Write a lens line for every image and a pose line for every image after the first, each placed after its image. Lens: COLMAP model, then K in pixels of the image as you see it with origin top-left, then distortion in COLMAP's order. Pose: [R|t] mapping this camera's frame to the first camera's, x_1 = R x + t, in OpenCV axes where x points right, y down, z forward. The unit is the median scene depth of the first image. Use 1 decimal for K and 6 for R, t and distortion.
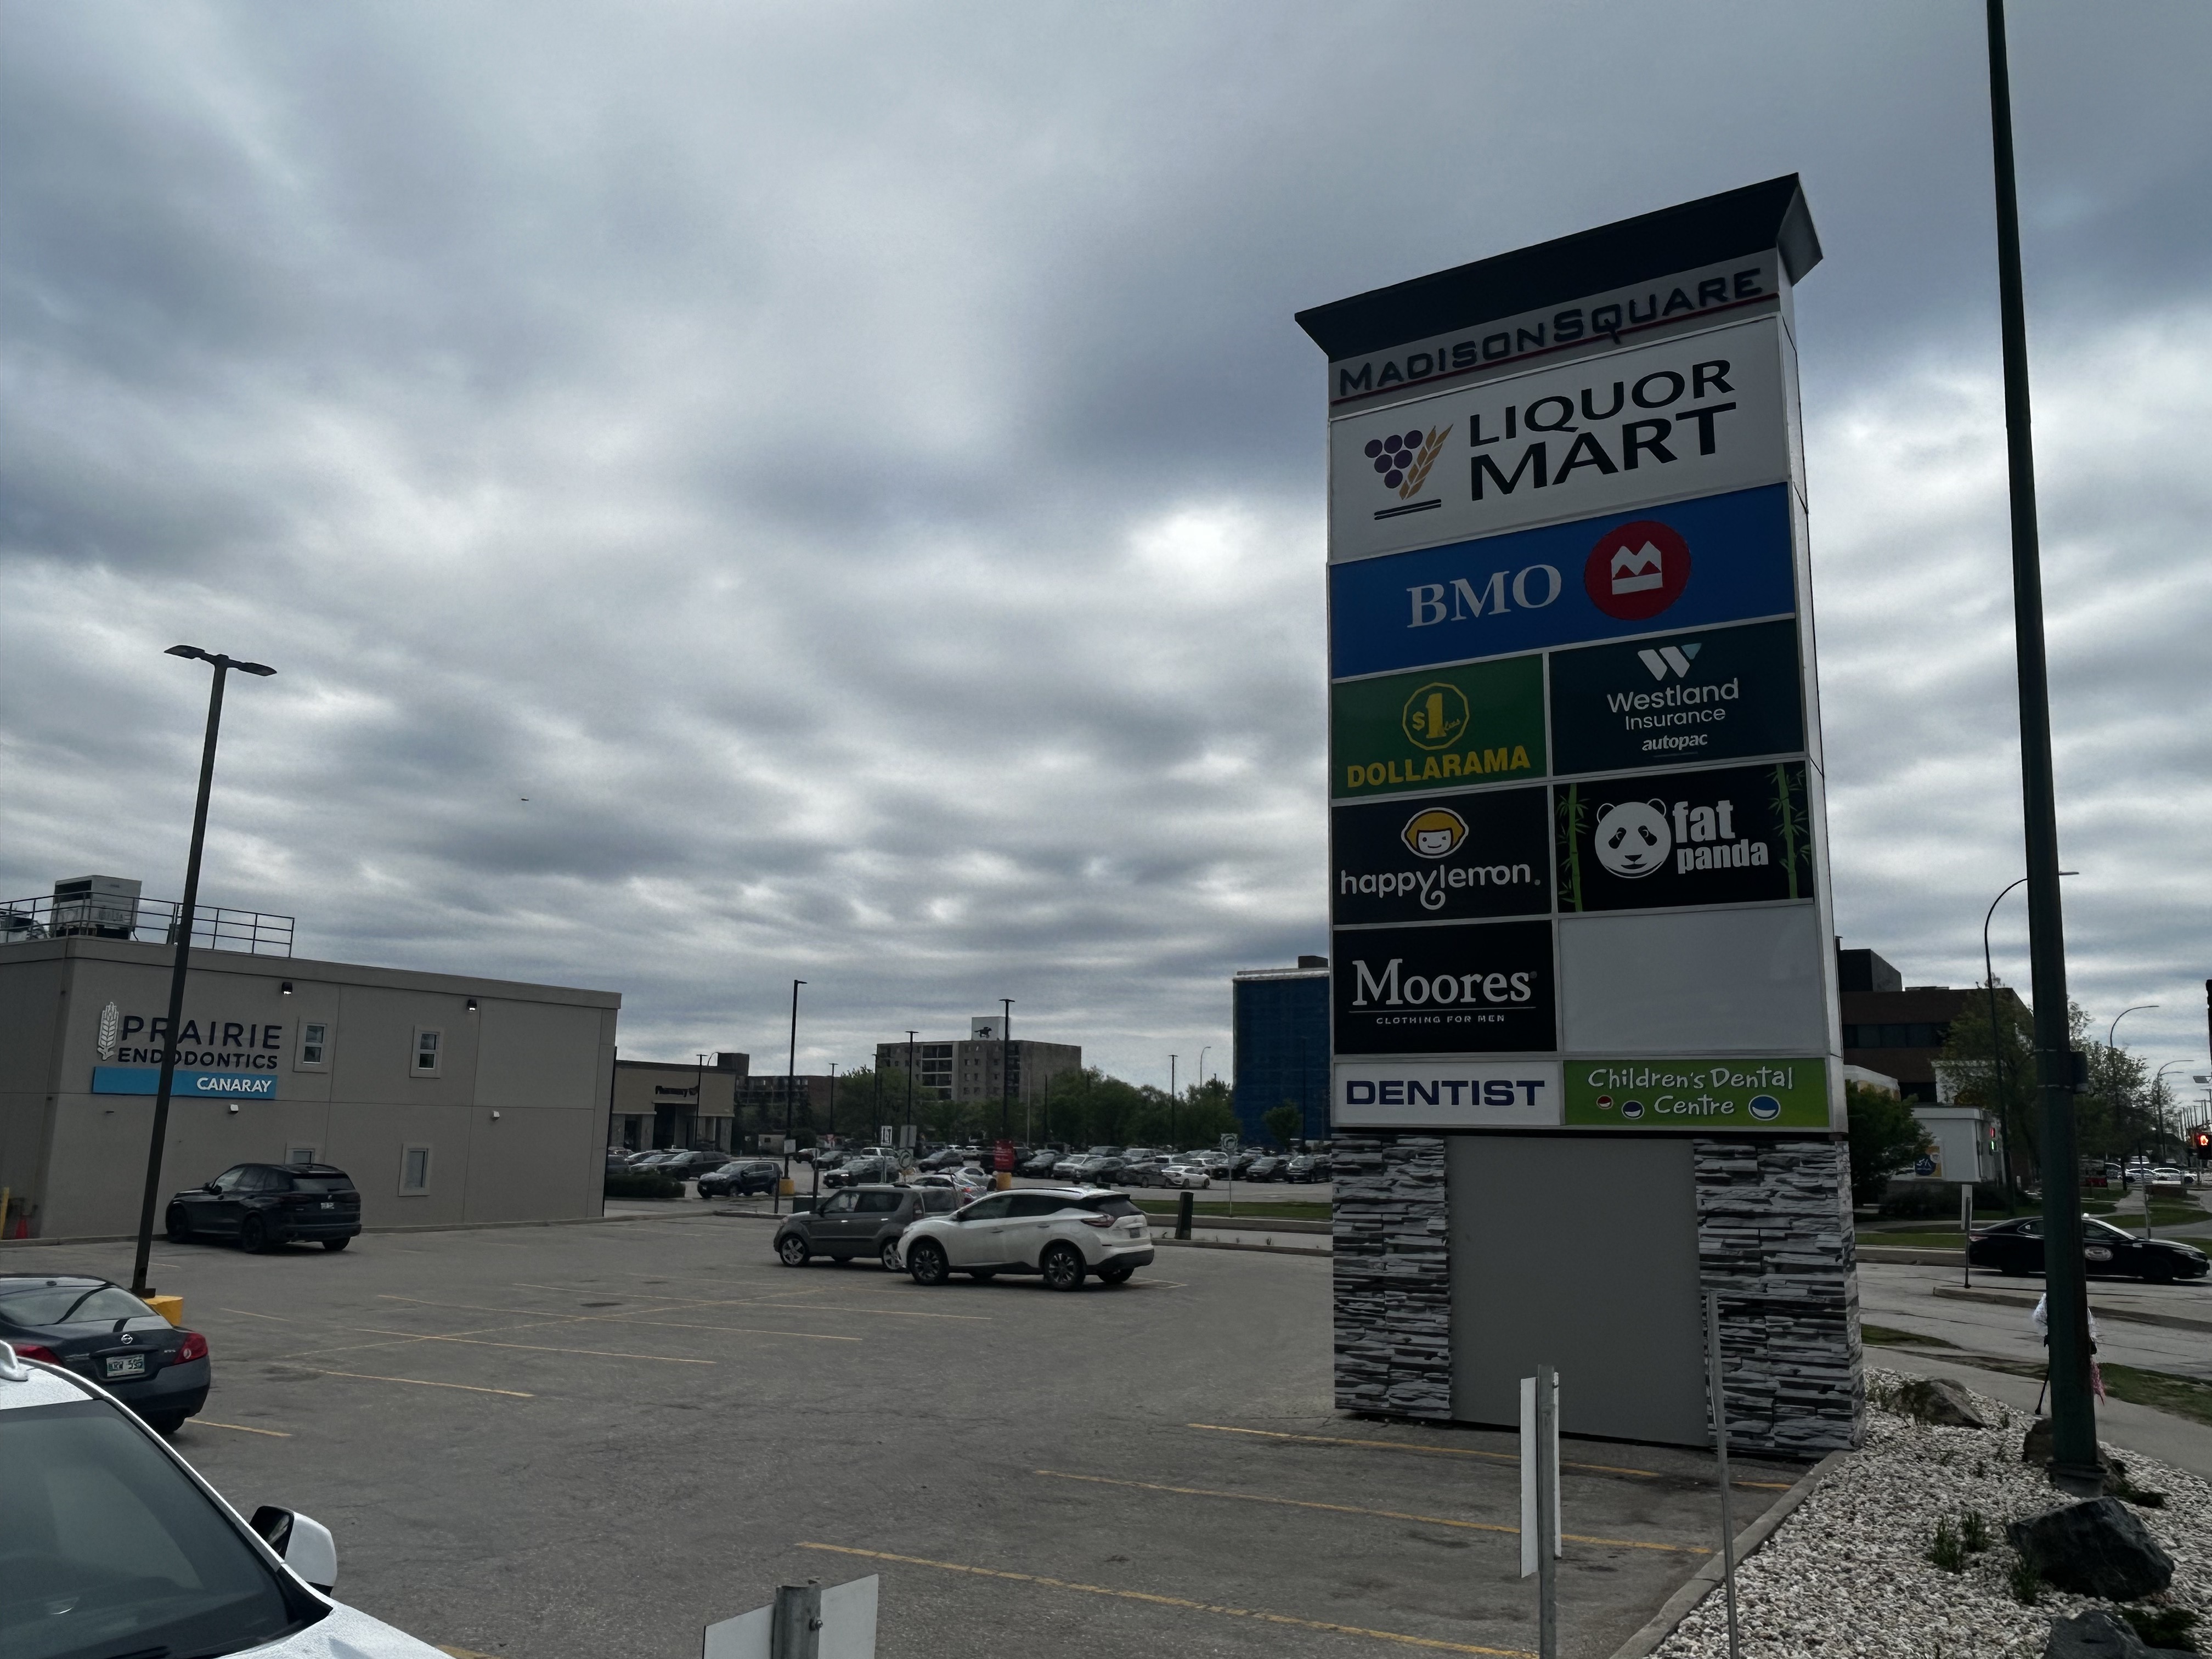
lens RADIAL K [[1661.9, 0, 1104.6], [0, 1661.9, 823.8], [0, 0, 1]] dist [0.004864, -0.000983]
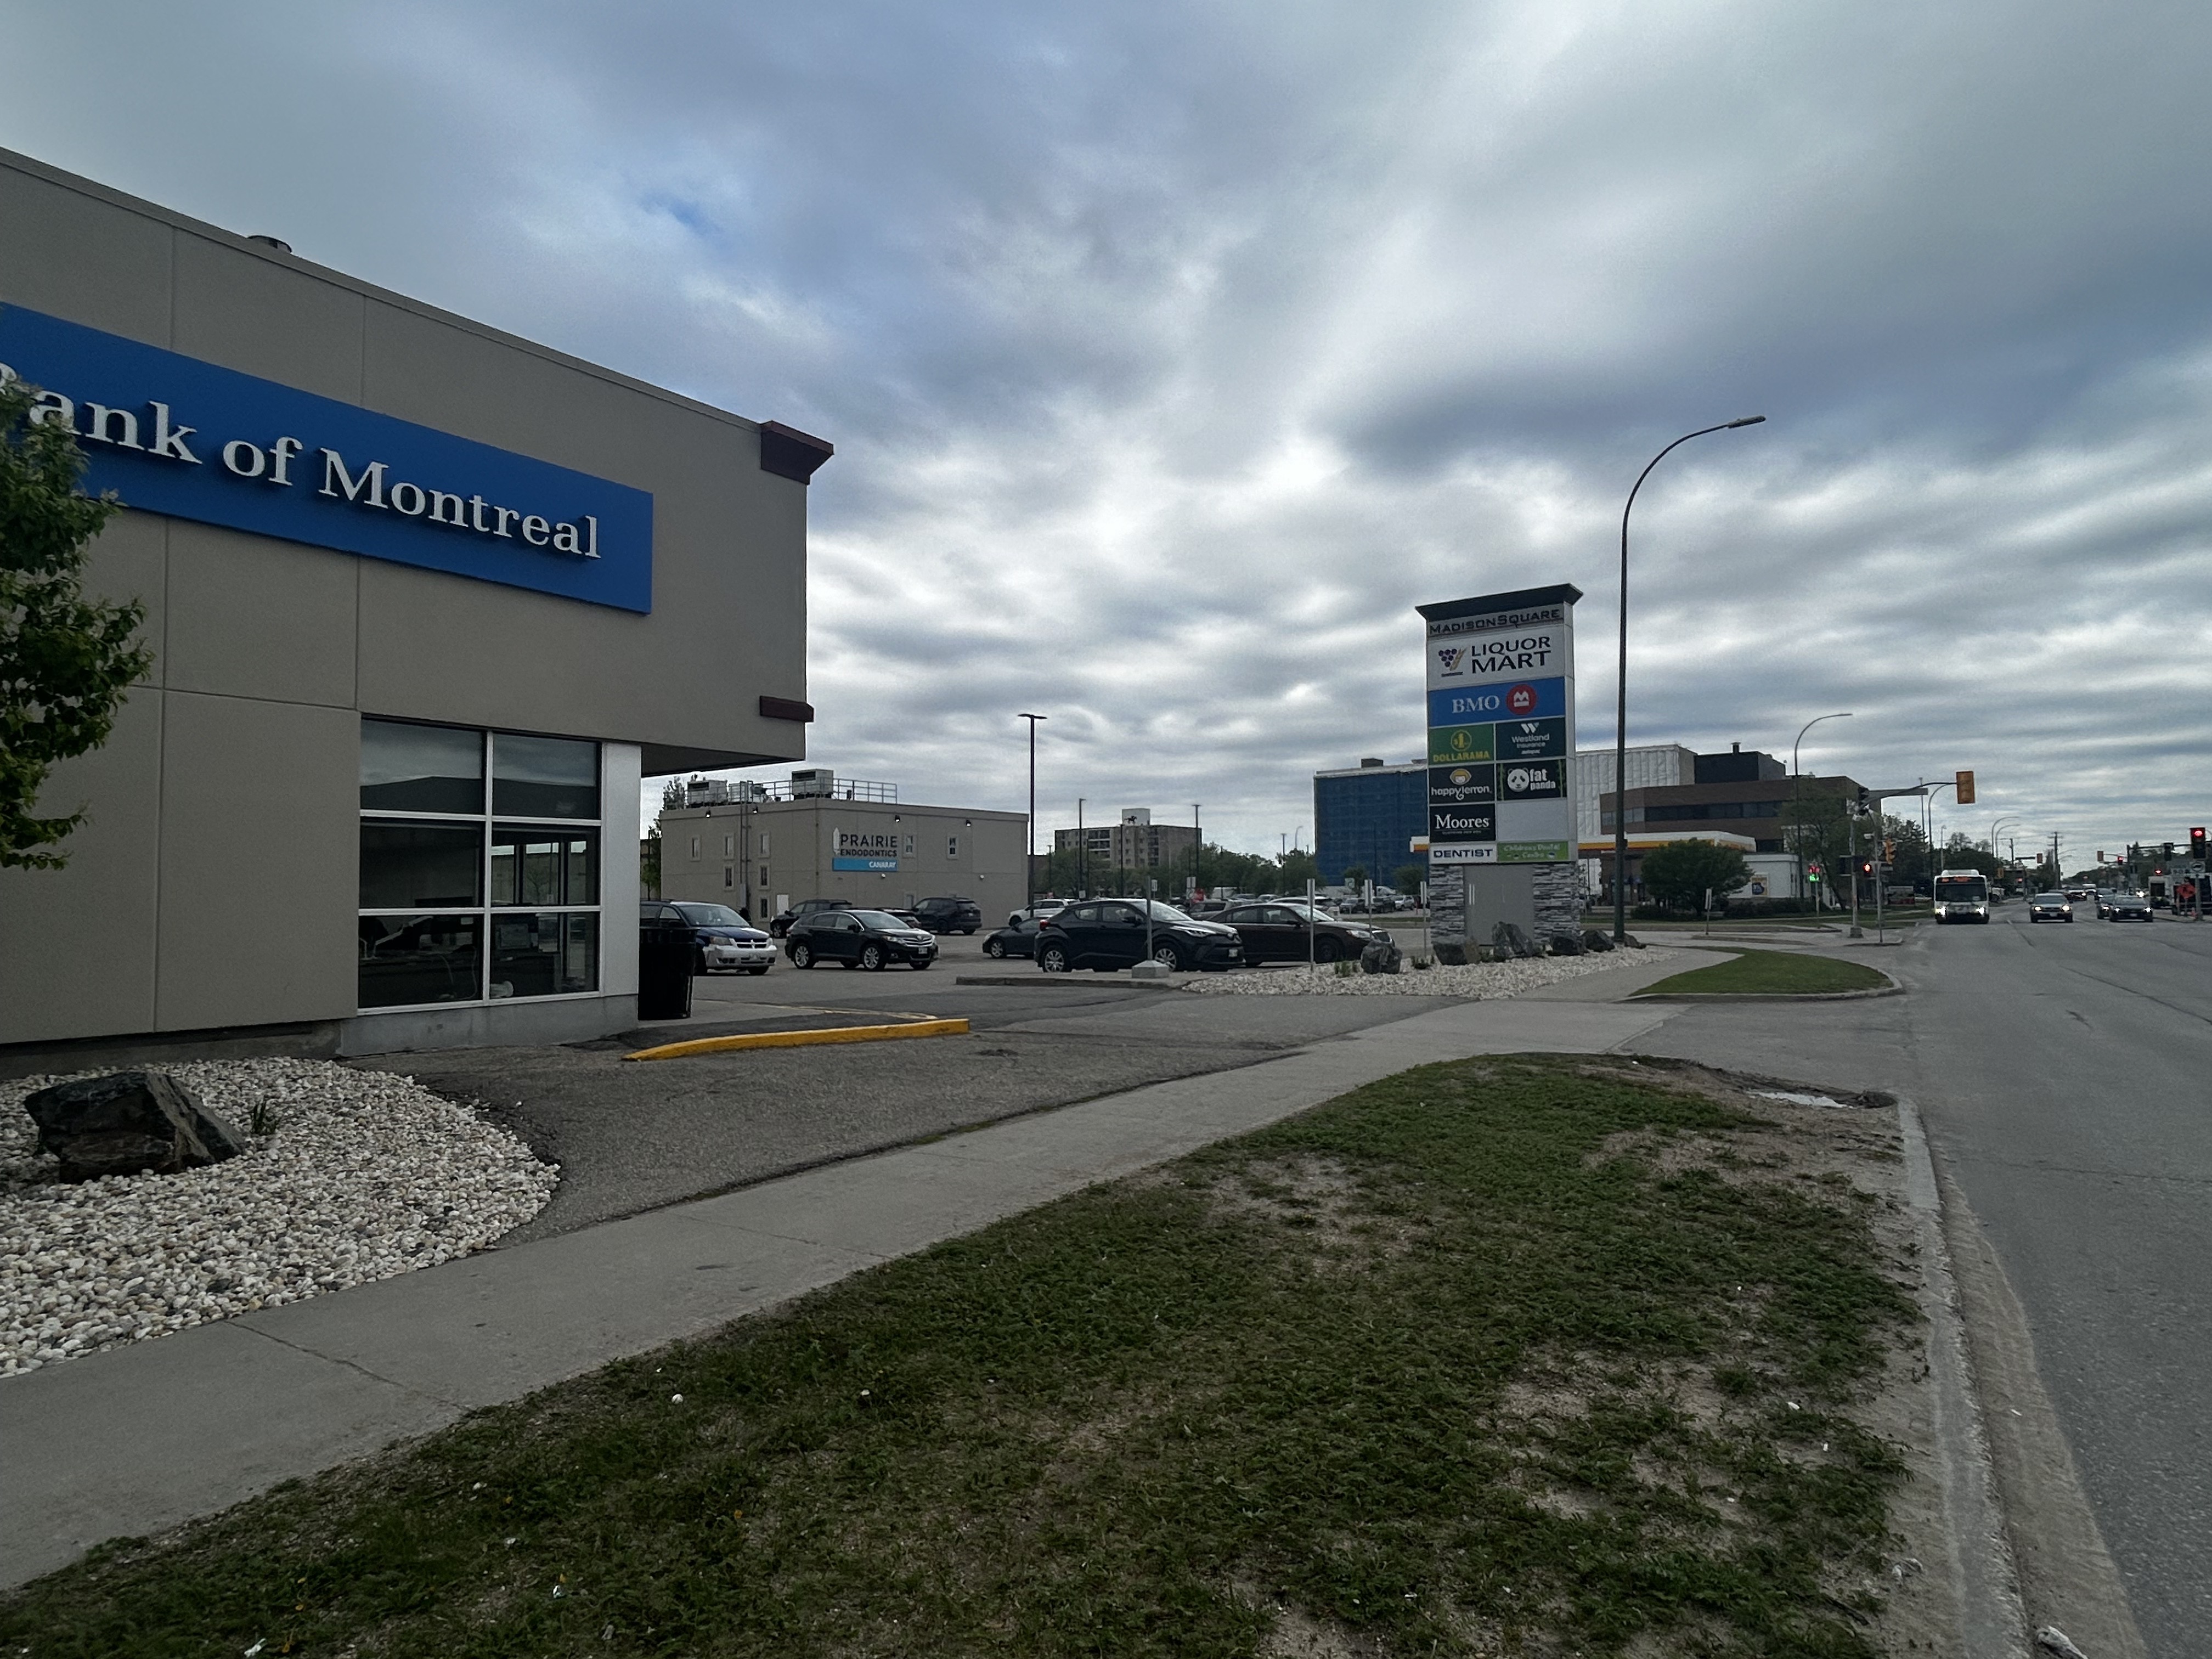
lens RADIAL K [[1319.2, 0, 1102.7], [0, 1319.2, 839.5], [0, 0, 1]] dist [0.001703, 0.000049]
pose [[0.997084, -0.027003, -0.071368, -0.330169], [0.036907, 0.989274, 0.141331, -0.268635], [0.066786, -0.143553, 0.987387, -1.671018]]
